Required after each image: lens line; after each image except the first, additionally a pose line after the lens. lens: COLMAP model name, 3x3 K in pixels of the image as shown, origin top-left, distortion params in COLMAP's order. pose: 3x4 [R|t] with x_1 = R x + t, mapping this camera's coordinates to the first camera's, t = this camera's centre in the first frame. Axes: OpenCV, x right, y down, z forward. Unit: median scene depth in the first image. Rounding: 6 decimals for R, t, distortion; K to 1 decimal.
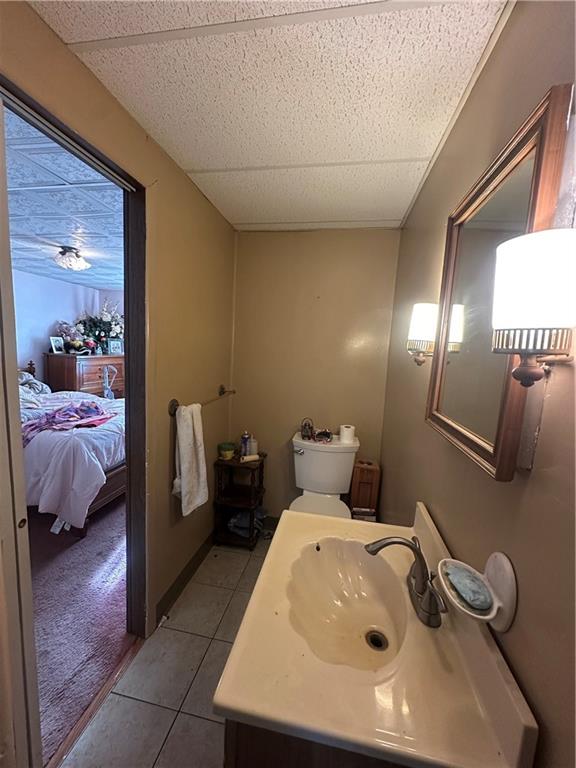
lens RADIAL K [[305.6, 0, 288.2], [0, 305.6, 383.1], [0, 0, 1]] dist [-0.001161, 0.000040]
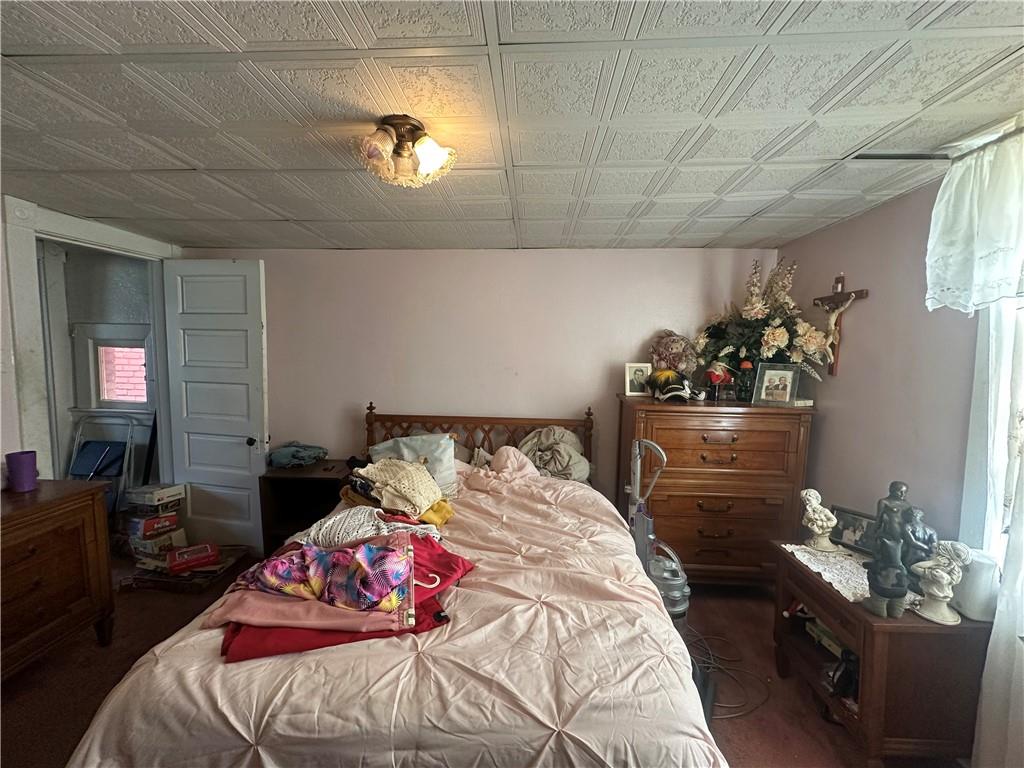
lens RADIAL K [[407.5, 0, 512.4], [0, 407.5, 386.5], [0, 0, 1]] dist [-0.001161, 0.000040]
pose [[0.119283, 0.027744, -0.992473, -0.125754], [-0.131621, 0.991229, 0.011890, -0.087438], [0.984097, 0.129212, 0.121889, 0.673330]]
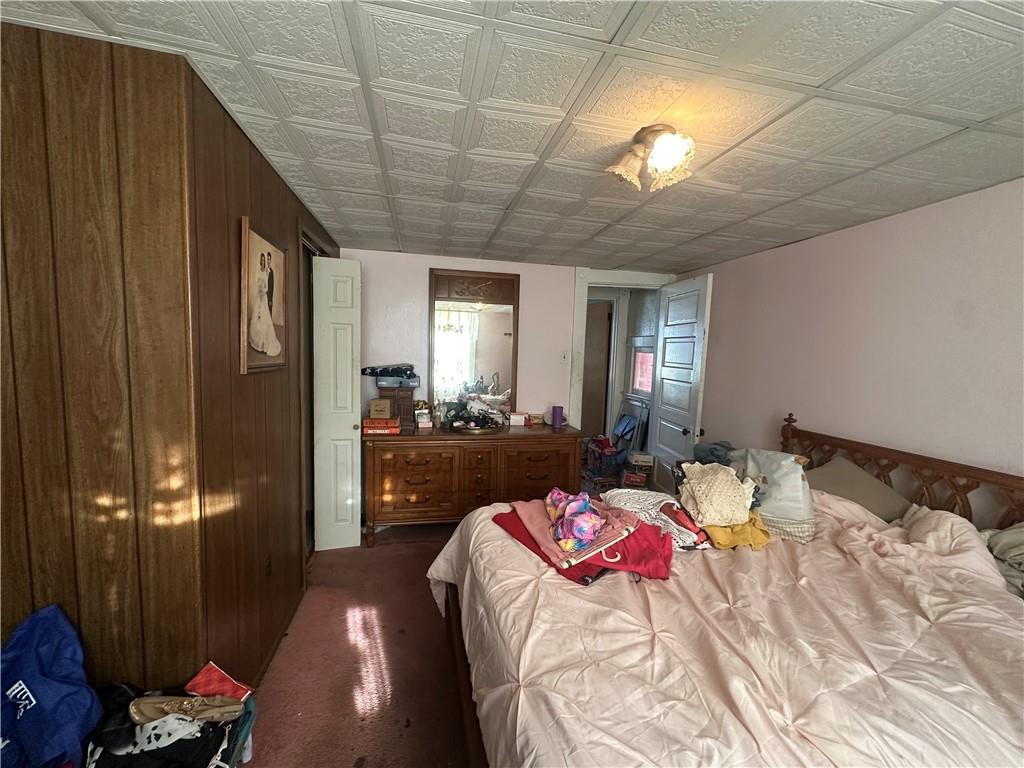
lens RADIAL K [[407.5, 0, 509.7], [0, 407.5, 385.9], [0, 0, 1]] dist [-0.001161, 0.000040]
pose [[-0.921760, -0.055680, -0.383742, -0.233000], [-0.132472, 0.975311, 0.176689, -0.114395], [0.364430, 0.213700, -0.906379, 0.930801]]
